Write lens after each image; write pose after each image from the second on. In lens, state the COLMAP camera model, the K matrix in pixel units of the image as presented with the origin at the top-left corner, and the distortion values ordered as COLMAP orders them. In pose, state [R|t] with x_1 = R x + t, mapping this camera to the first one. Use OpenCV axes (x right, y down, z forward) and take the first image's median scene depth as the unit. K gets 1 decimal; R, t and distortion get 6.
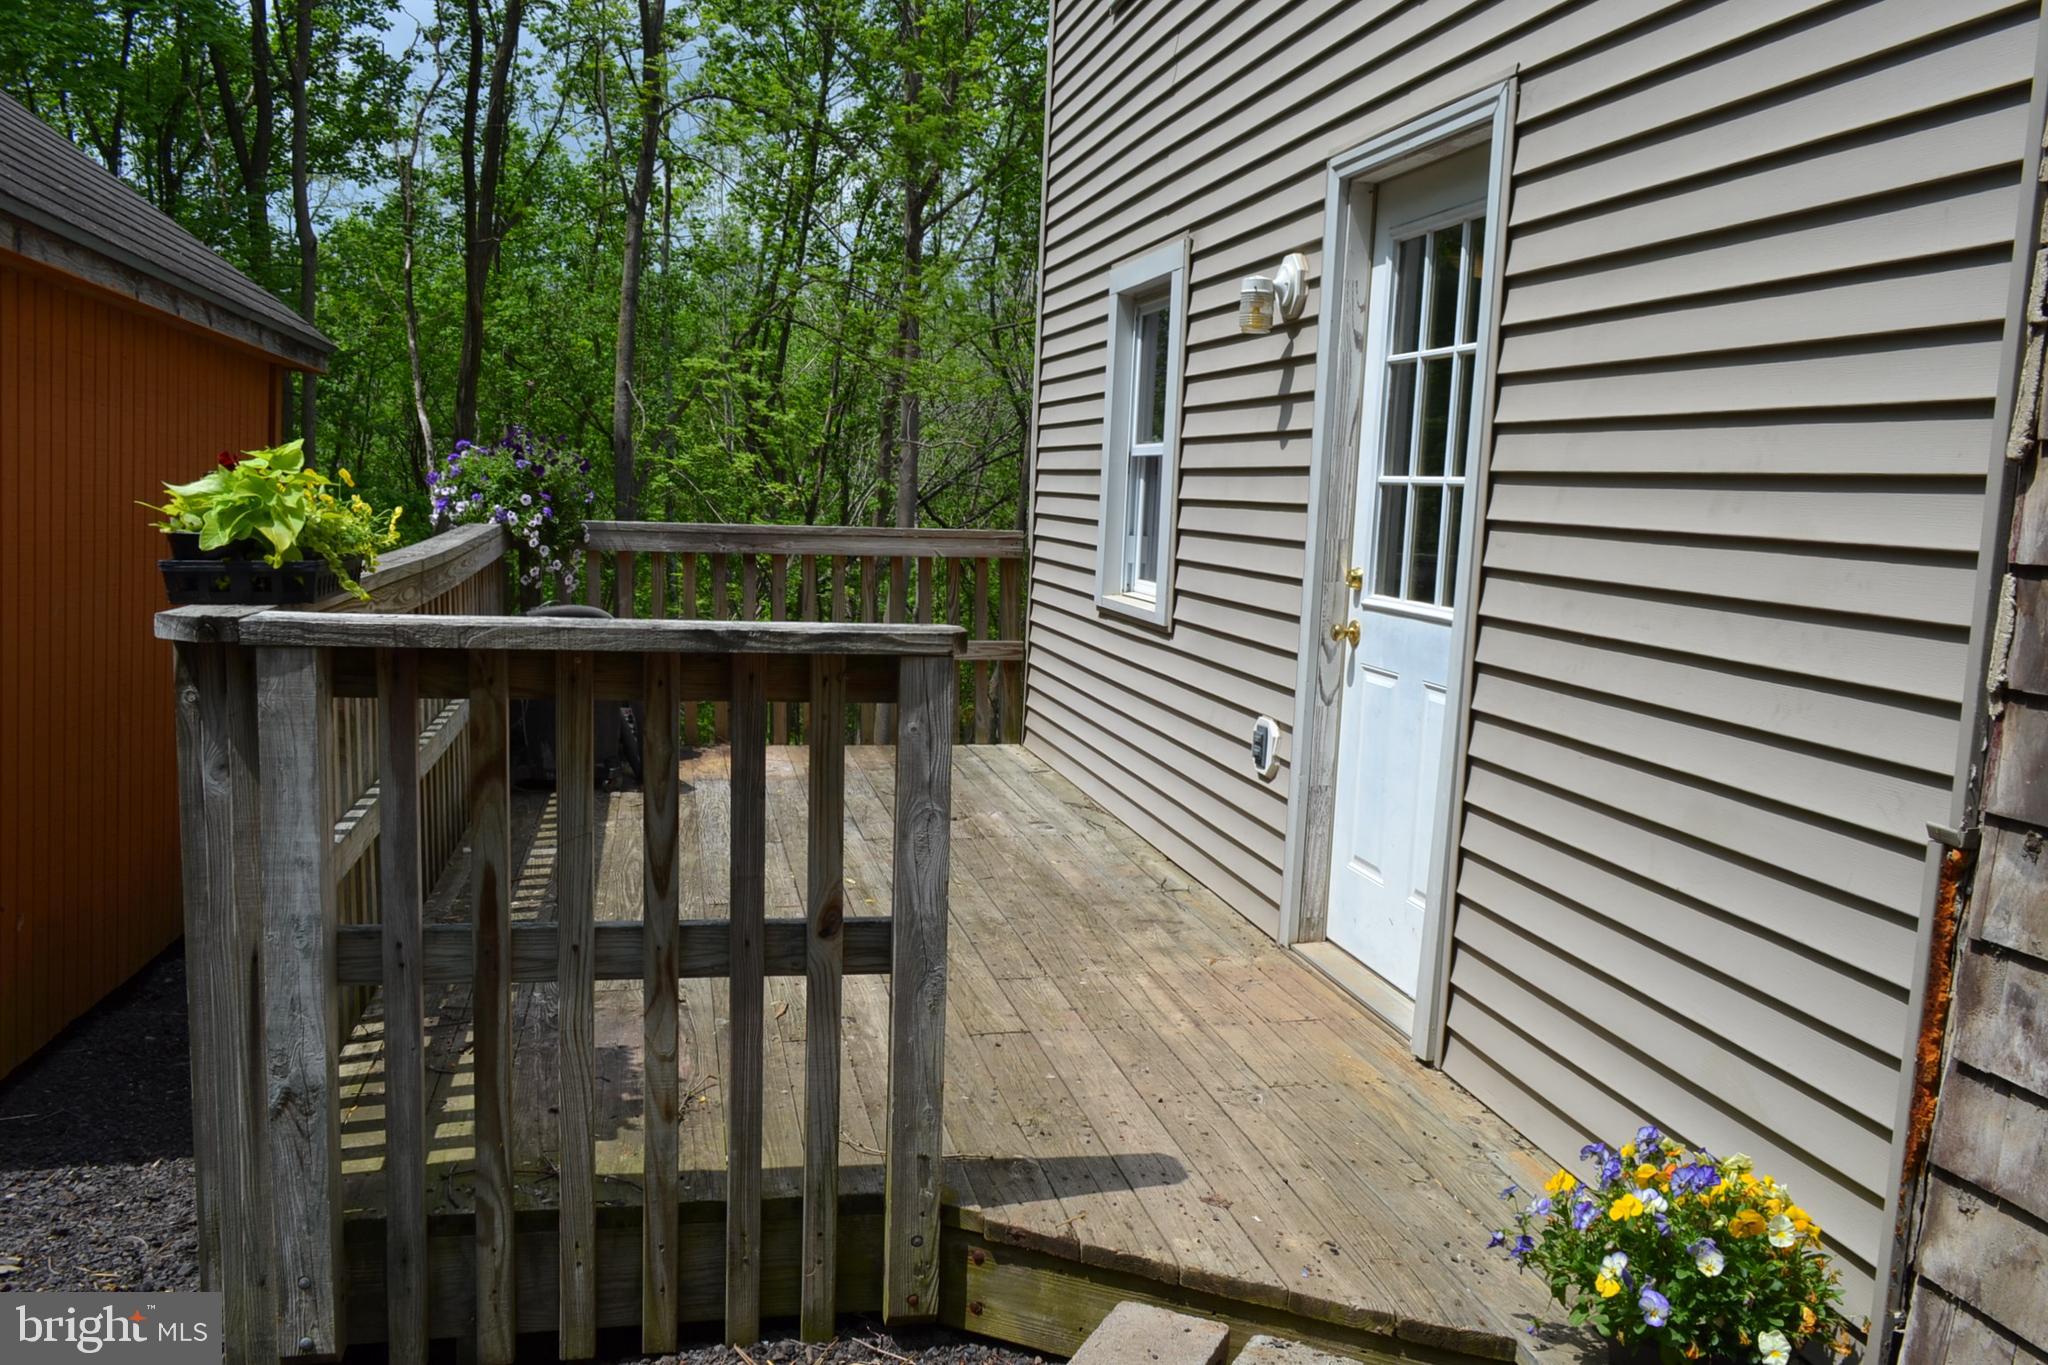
lens RADIAL K [[1584.1, 0, 1022.1], [0, 1584.1, 681.4], [0, 0, 1]] dist [-0.008101, -0.007787]
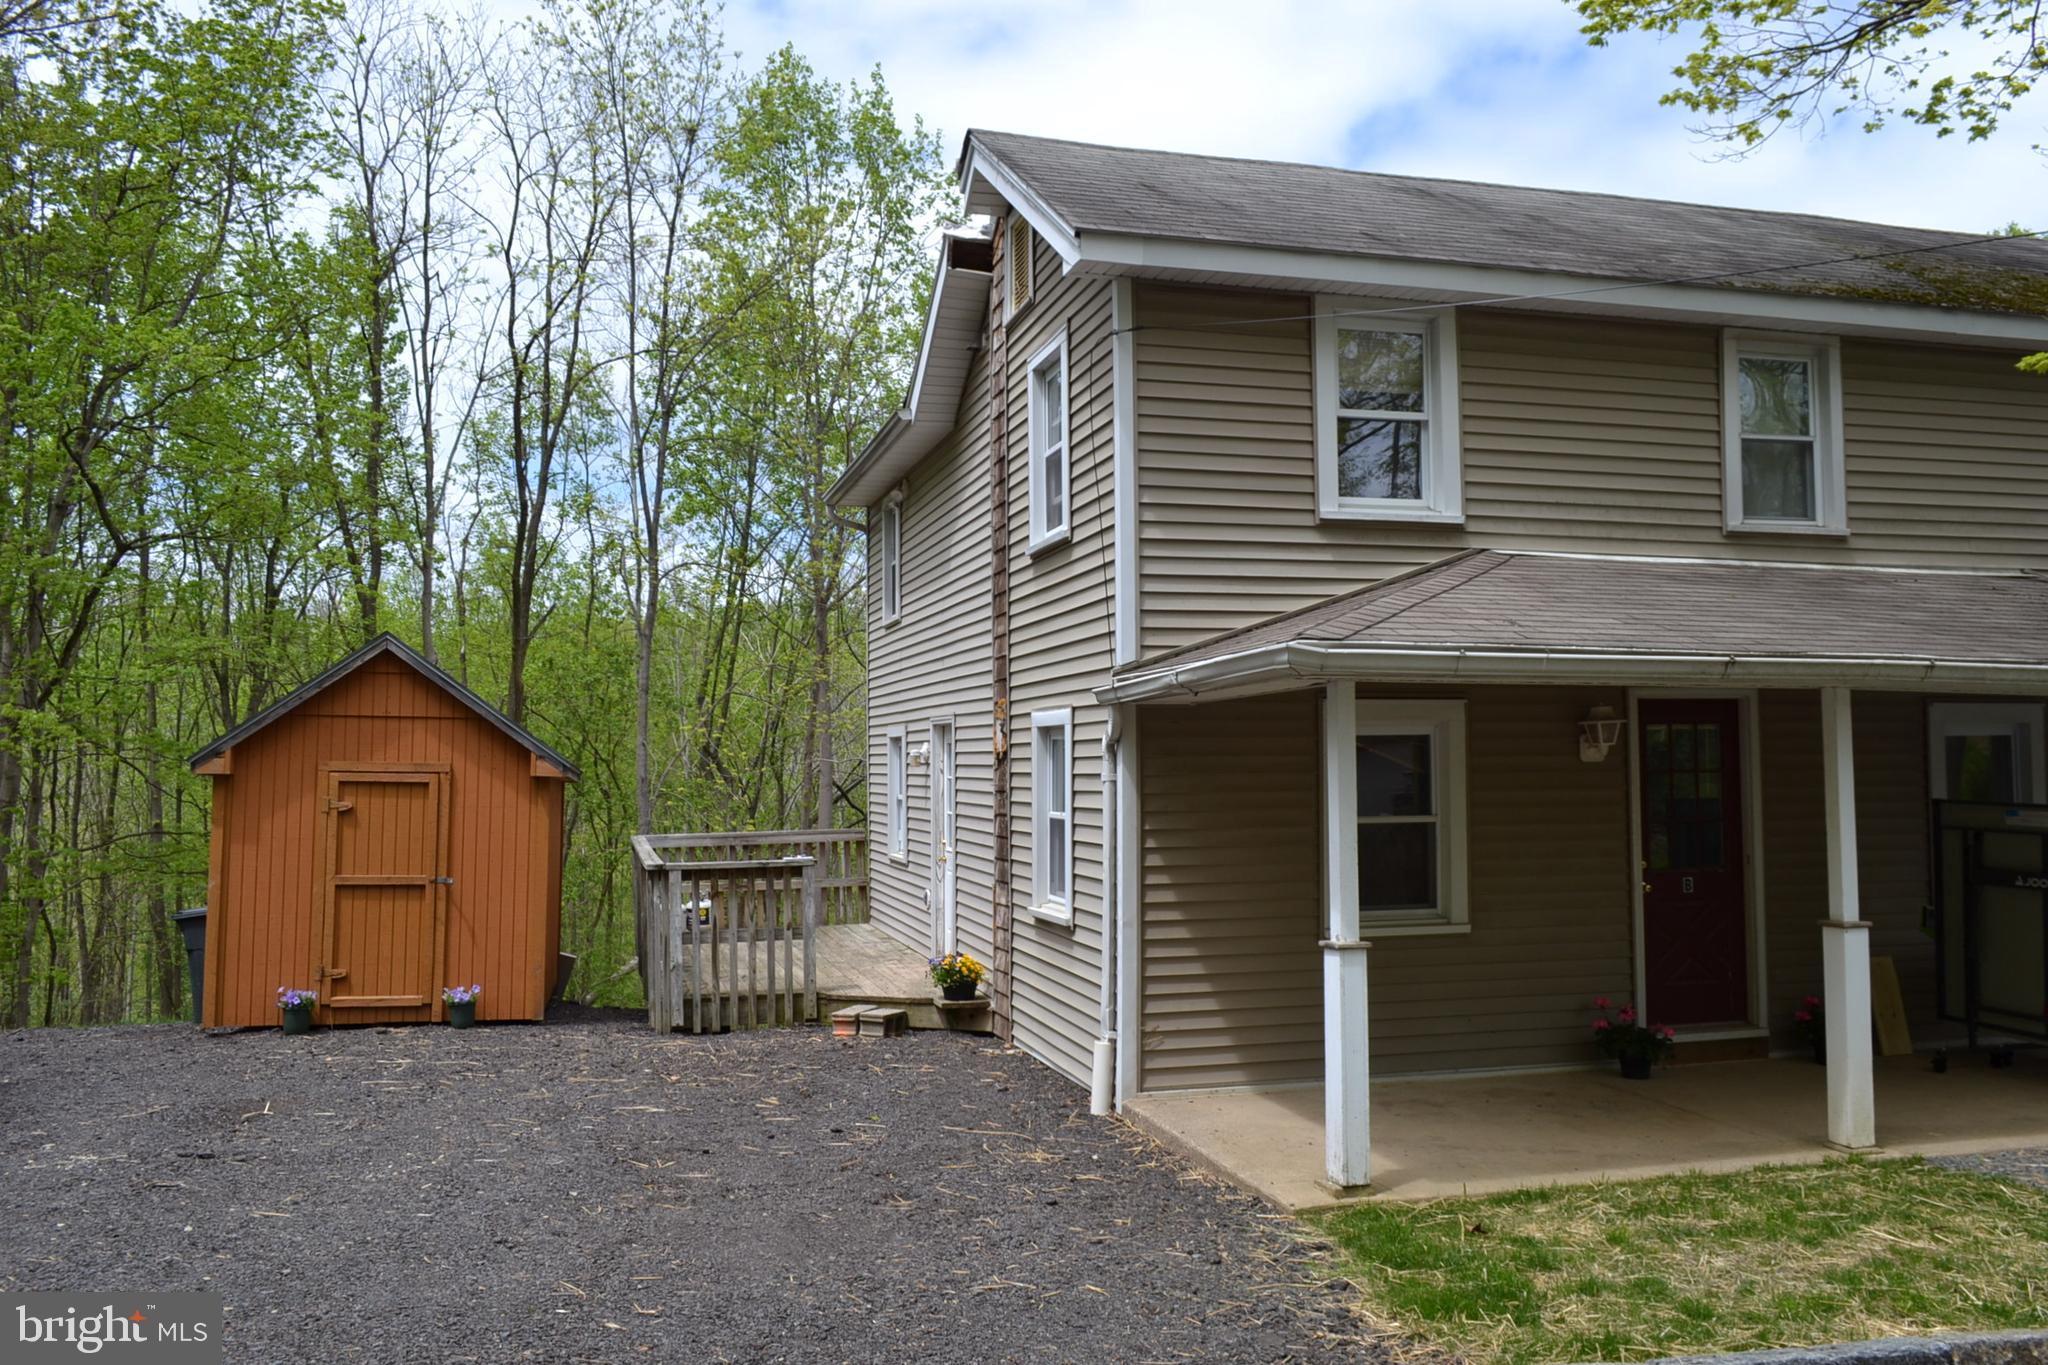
lens RADIAL K [[1584.1, 0, 1021.3], [0, 1584.1, 689.9], [0, 0, 1]] dist [-0.008101, -0.007787]
pose [[0.997772, -0.049928, 0.044254, 0.184877], [0.056550, 0.984861, -0.163864, 0.131015], [-0.035402, 0.166001, 0.985490, -1.773987]]
